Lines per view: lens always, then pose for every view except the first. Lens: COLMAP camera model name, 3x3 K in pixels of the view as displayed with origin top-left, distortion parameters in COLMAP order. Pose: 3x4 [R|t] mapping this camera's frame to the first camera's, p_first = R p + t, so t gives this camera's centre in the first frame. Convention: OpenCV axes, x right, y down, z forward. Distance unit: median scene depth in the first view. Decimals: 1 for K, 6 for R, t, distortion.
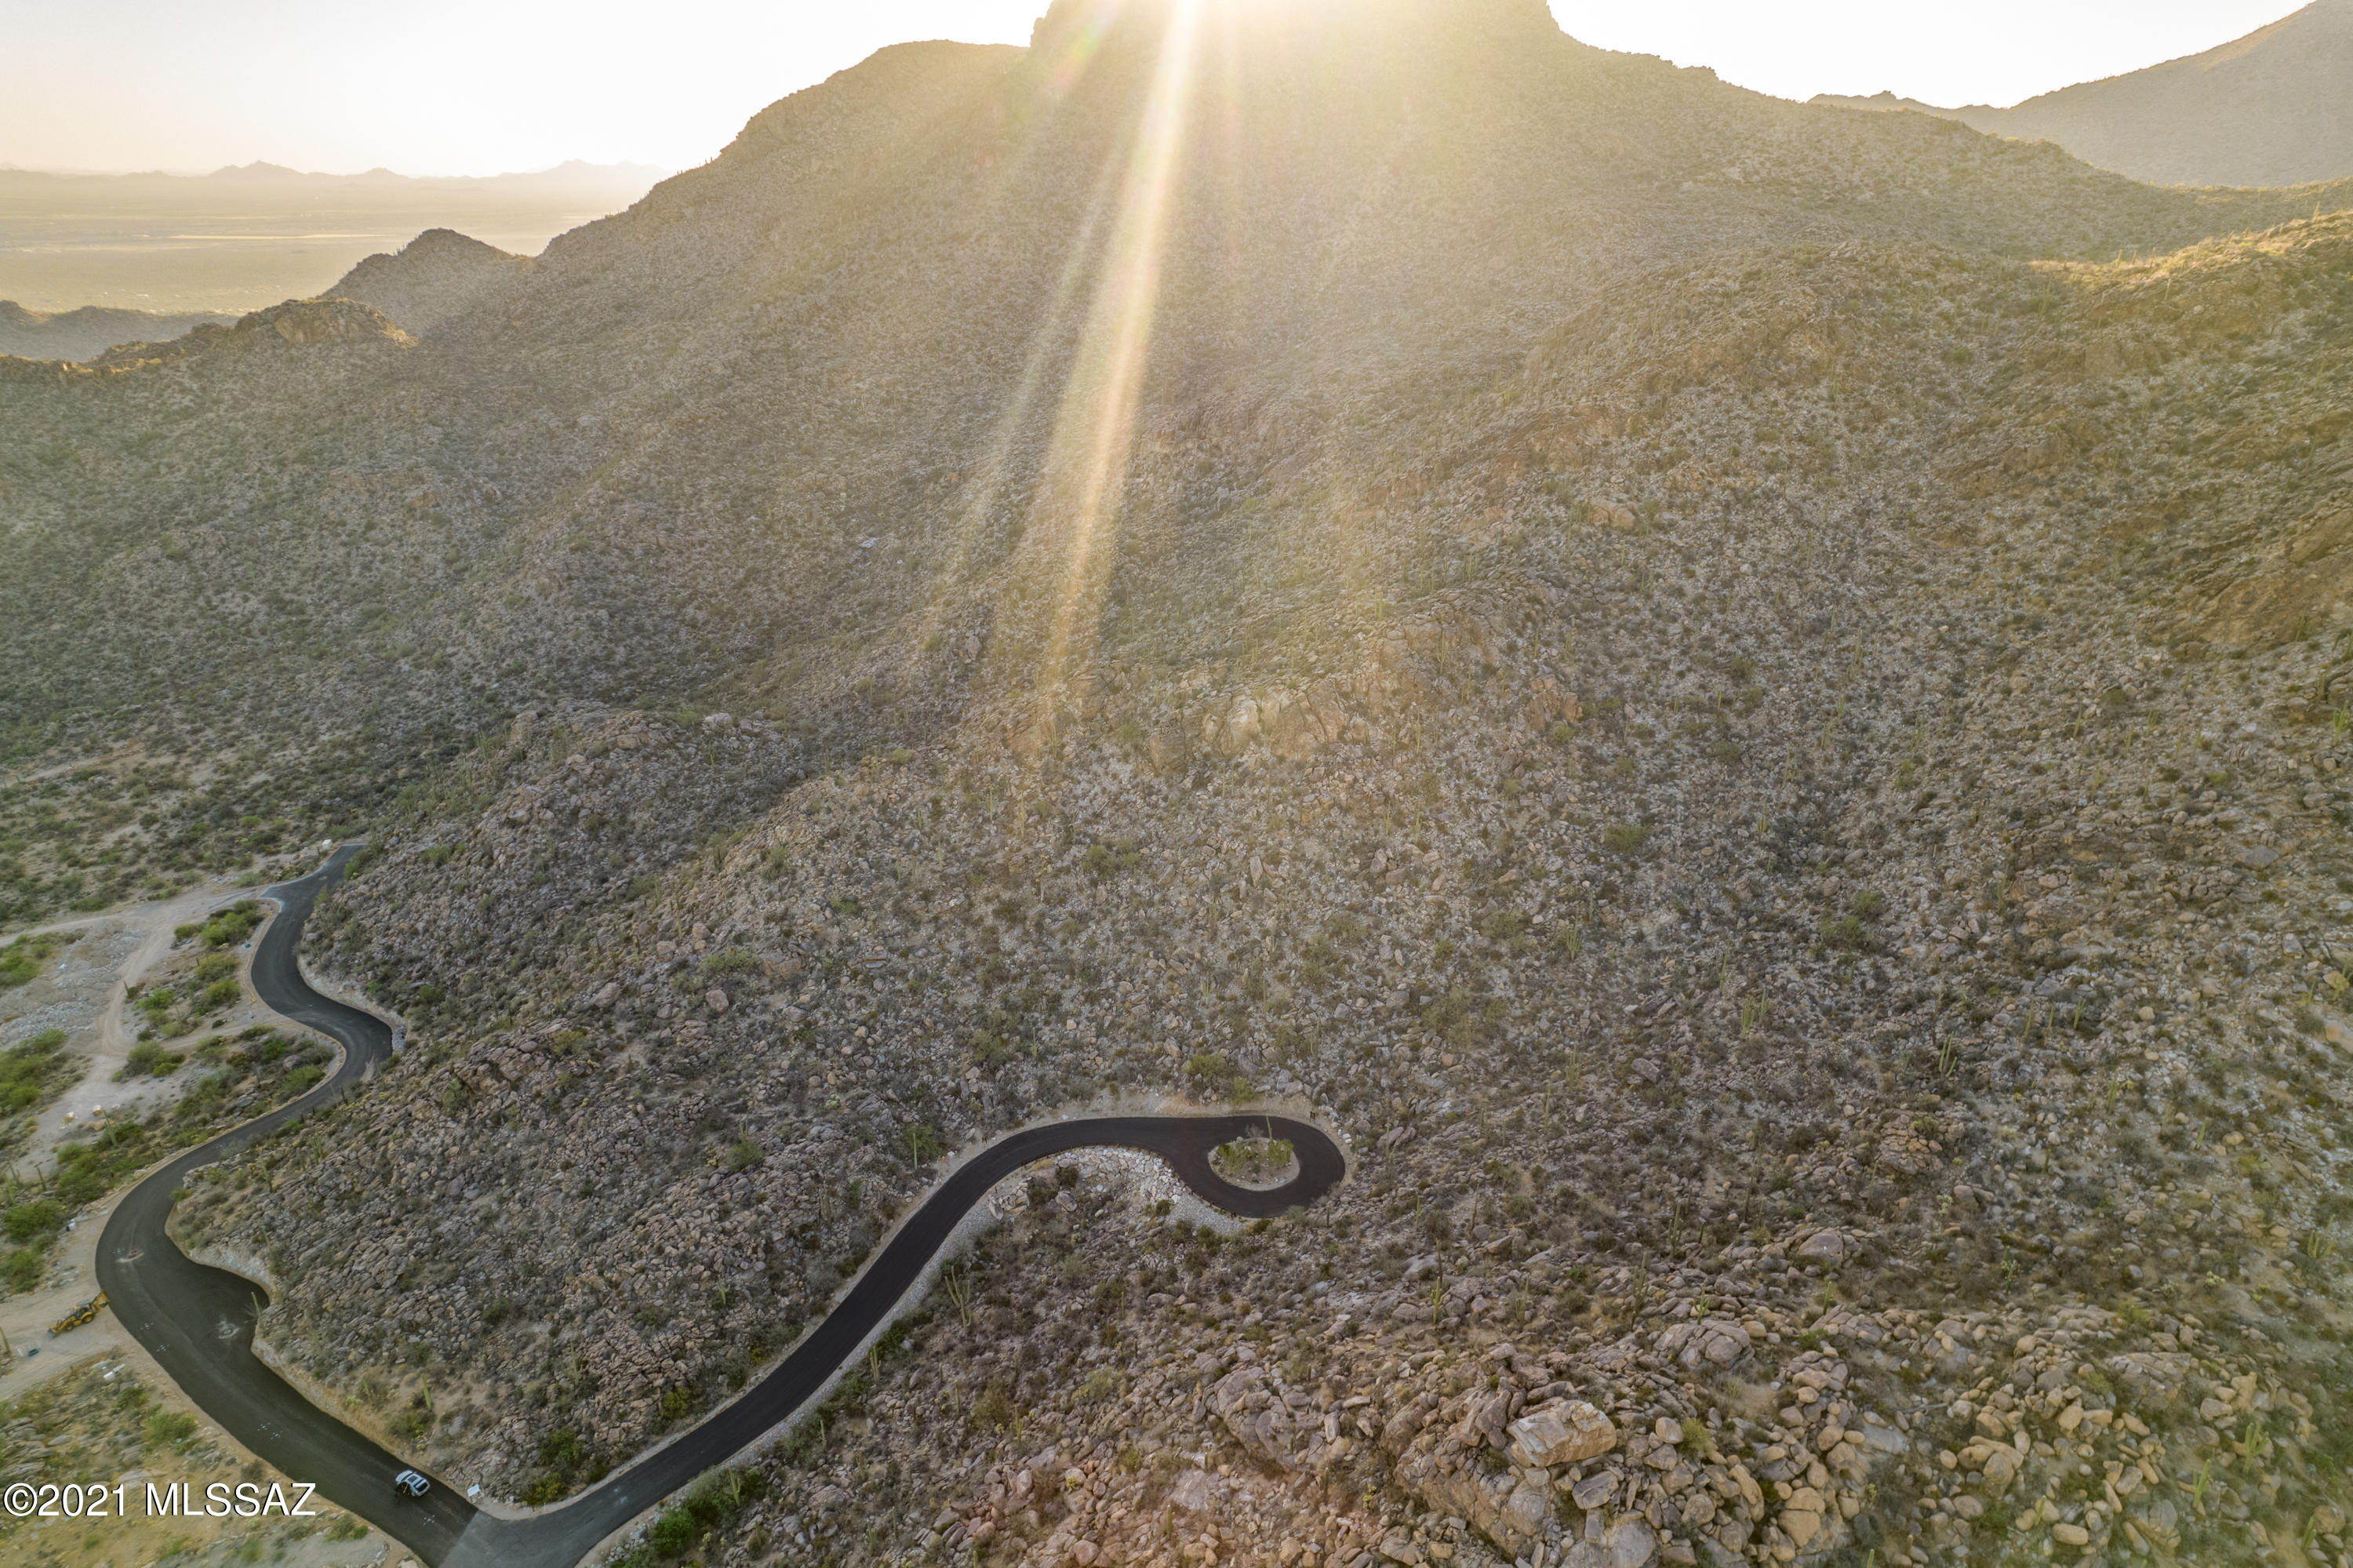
lens RADIAL K [[1495.8, 0, 1190.4], [0, 1495.8, 788.8], [0, 0, 1]] dist [-0.052084, 0.068911]
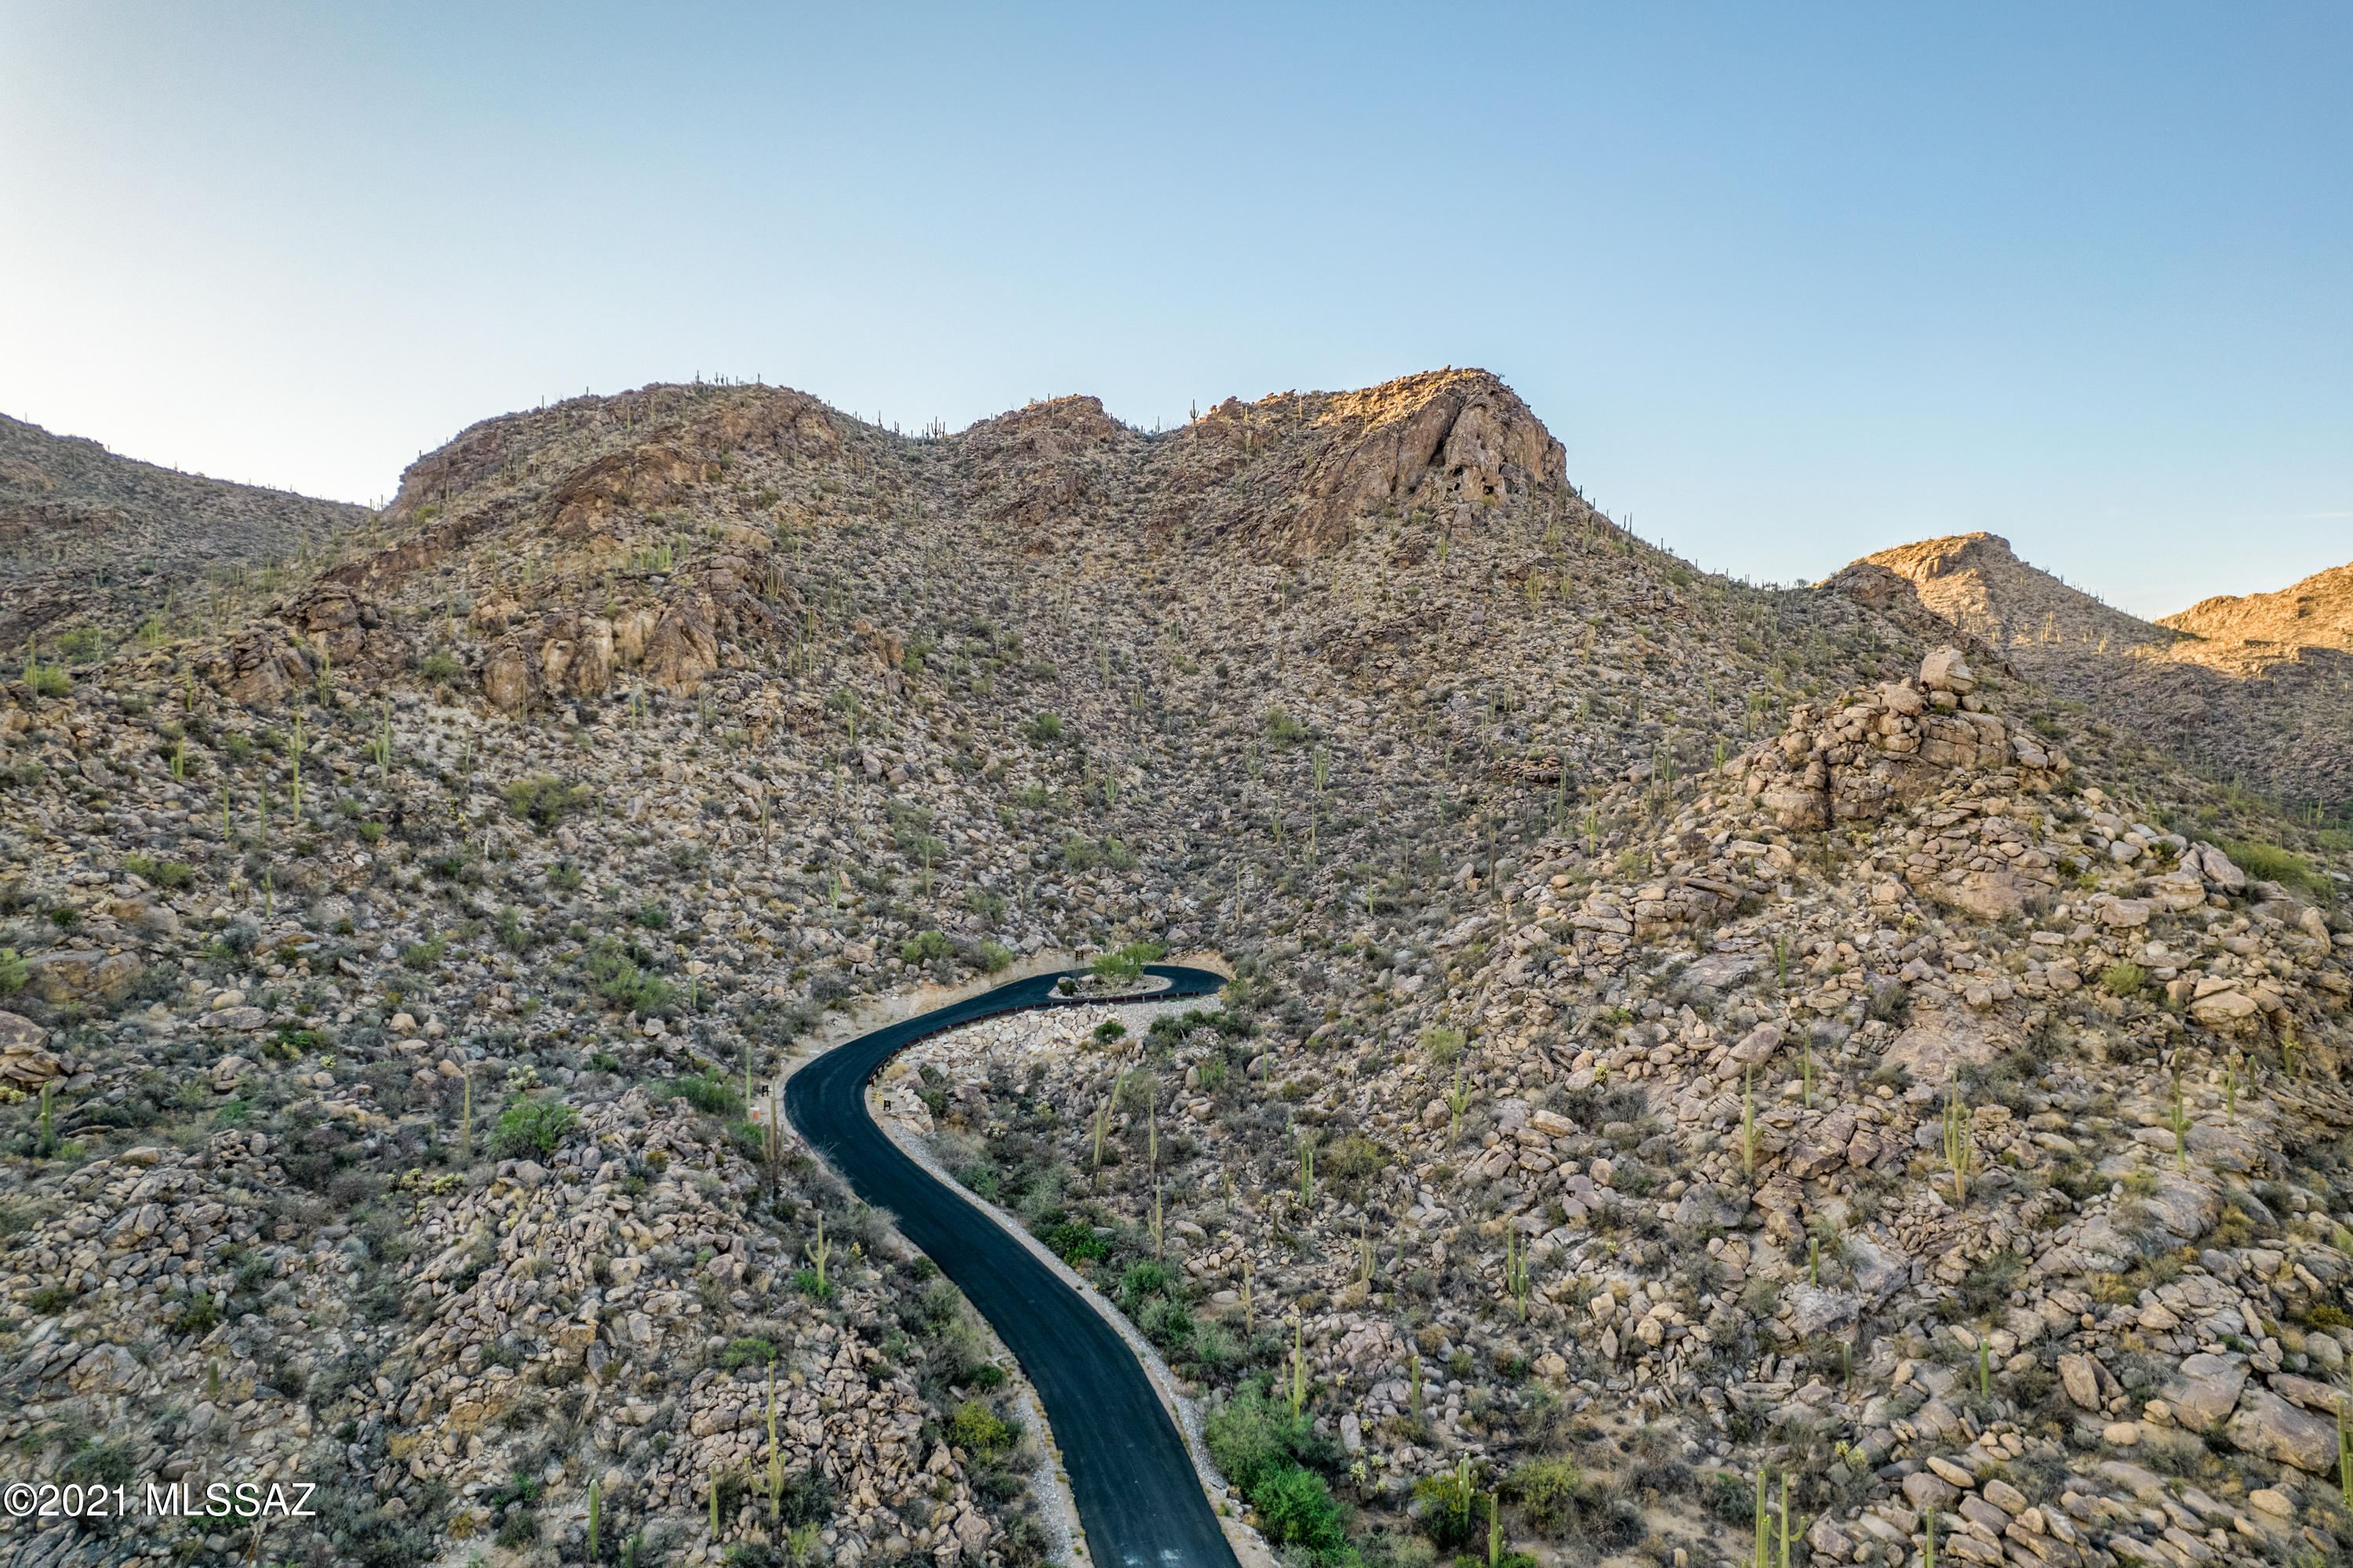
lens RADIAL K [[1495.6, 0, 1189.9], [0, 1495.6, 788.2], [0, 0, 1]] dist [-0.025373, -0.000473]
pose [[0.441142, -0.010920, 0.897371, -0.514685], [0.349807, 0.922930, -0.160732, 0.246743], [-0.826456, 0.384812, 0.410963, 0.520712]]
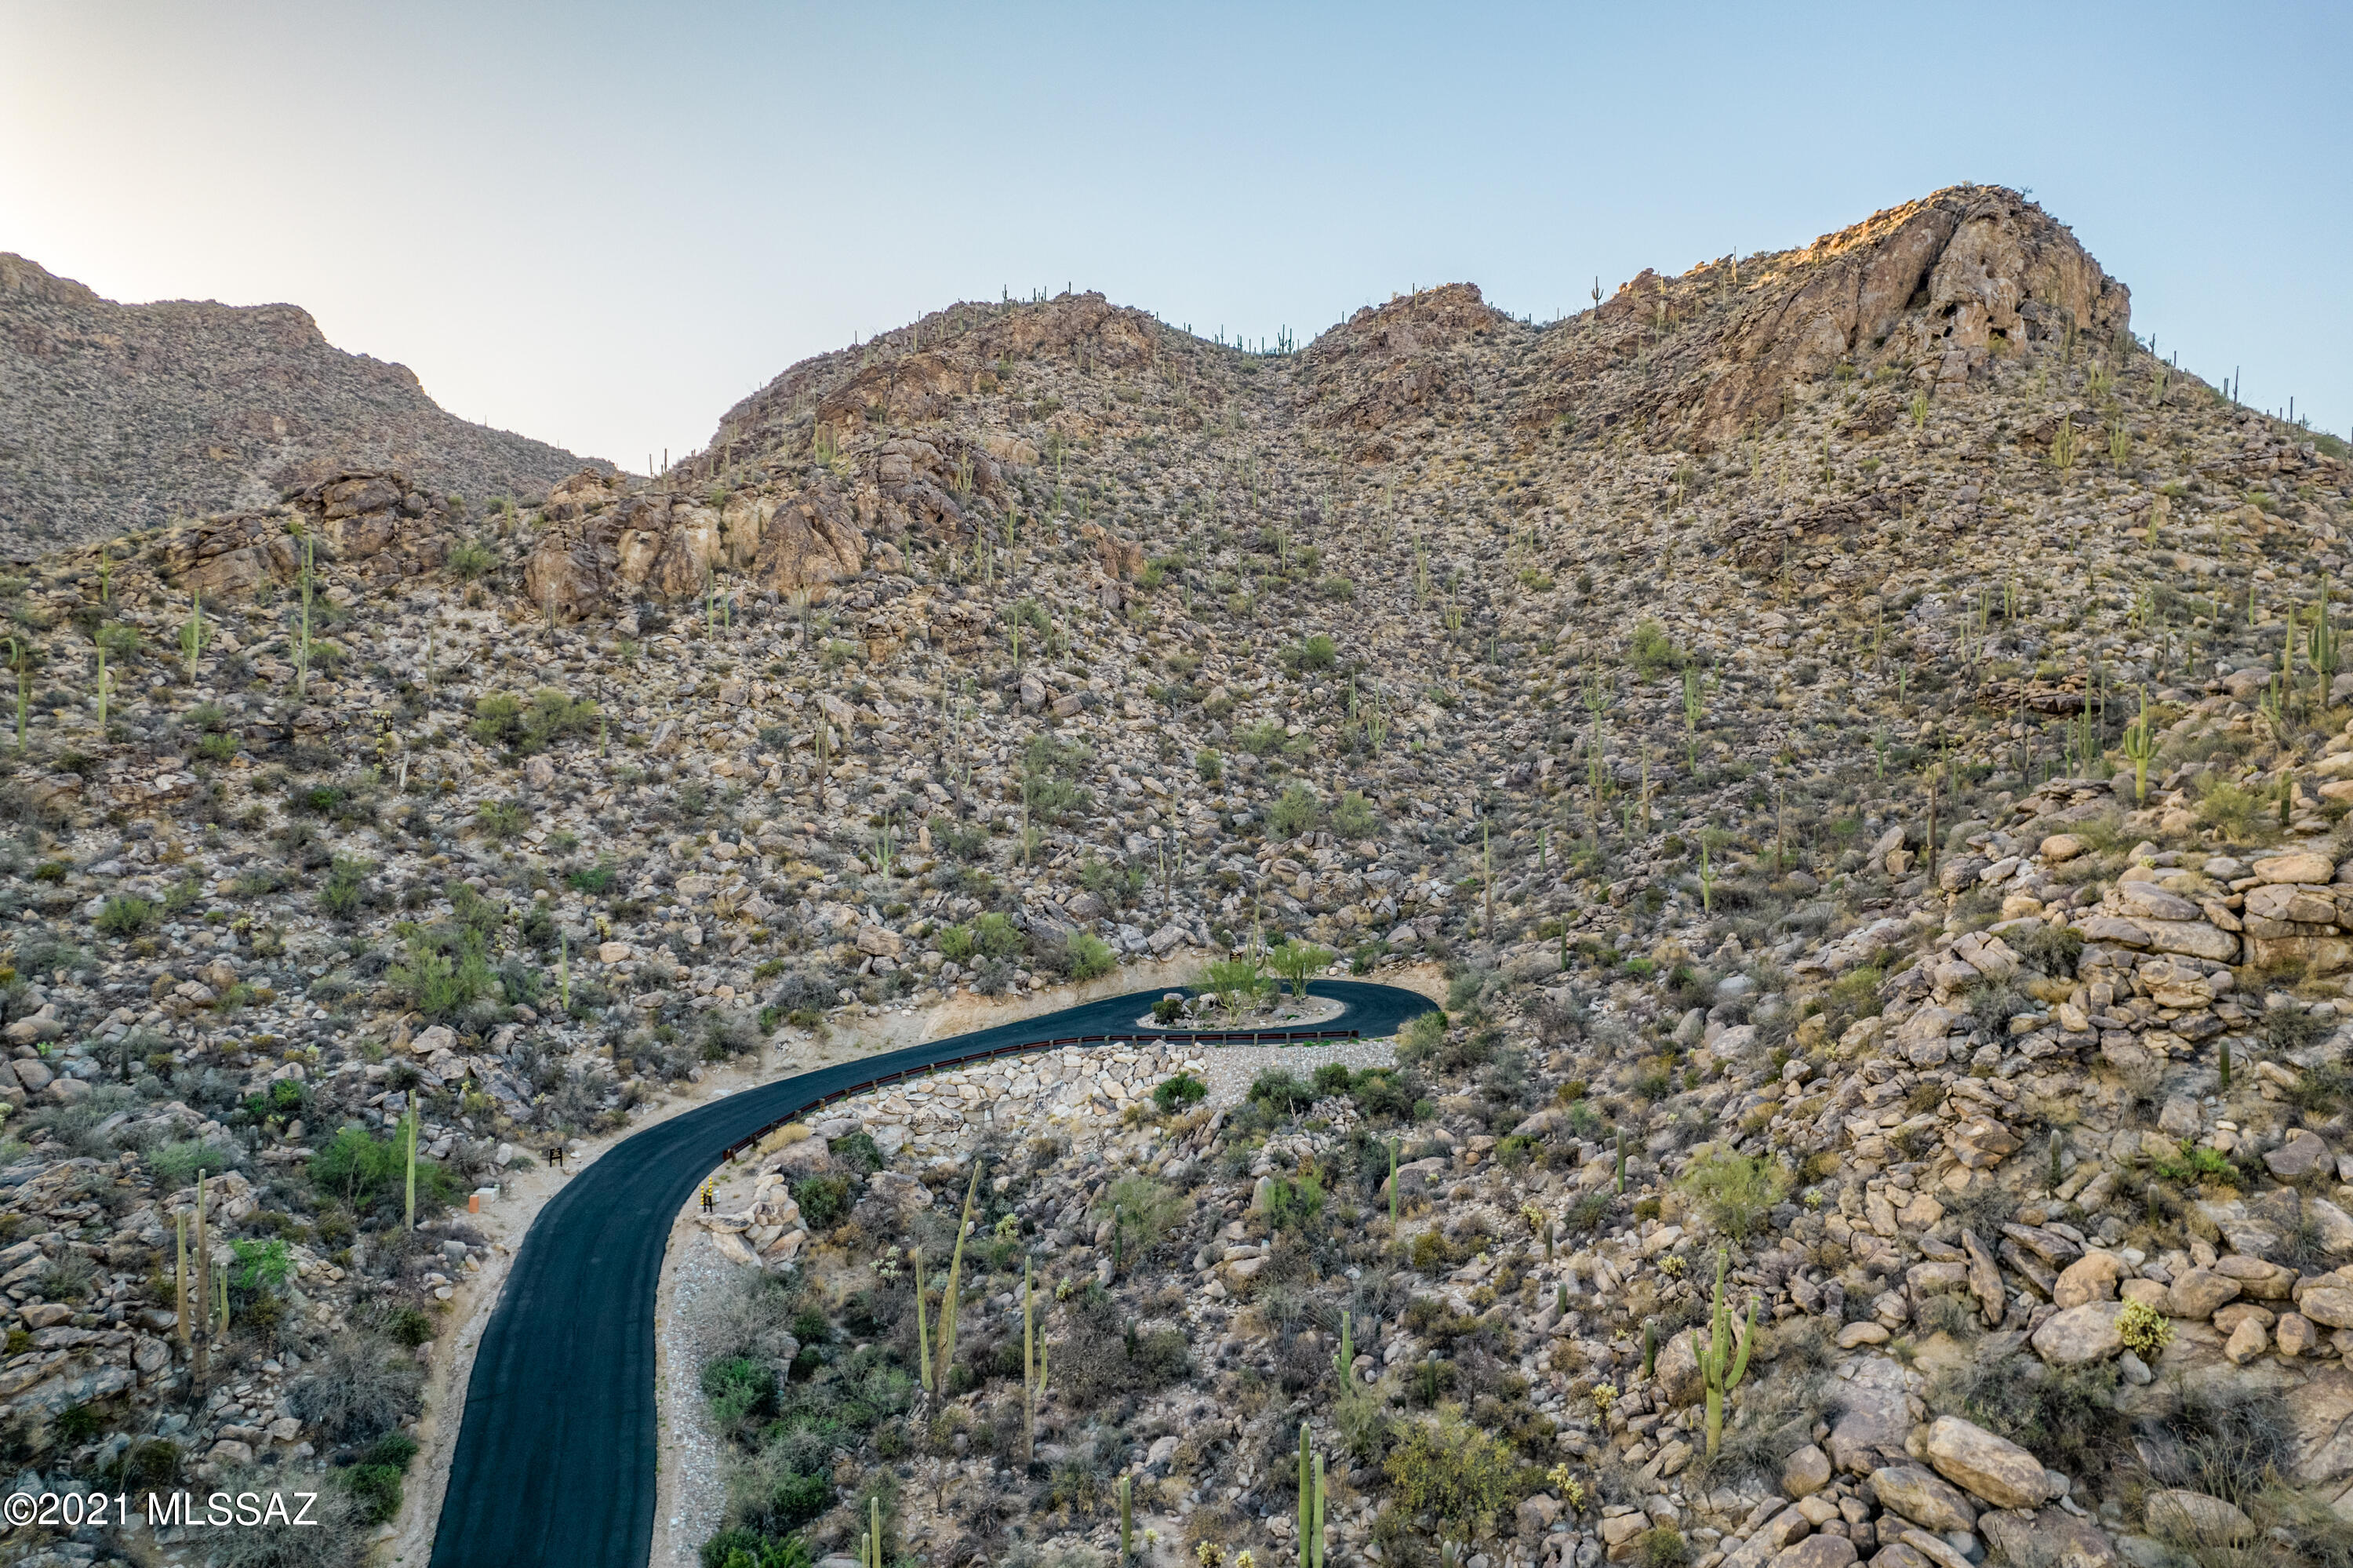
lens RADIAL K [[1498.4, 0, 1190.6], [0, 1498.4, 787.1], [0, 0, 1]] dist [-0.057399, 0.076979]
pose [[0.704003, -0.002385, 0.710193, -0.248226], [0.272631, 0.924285, -0.267150, 0.256584], [-0.655784, 0.381694, 0.651350, 0.574648]]
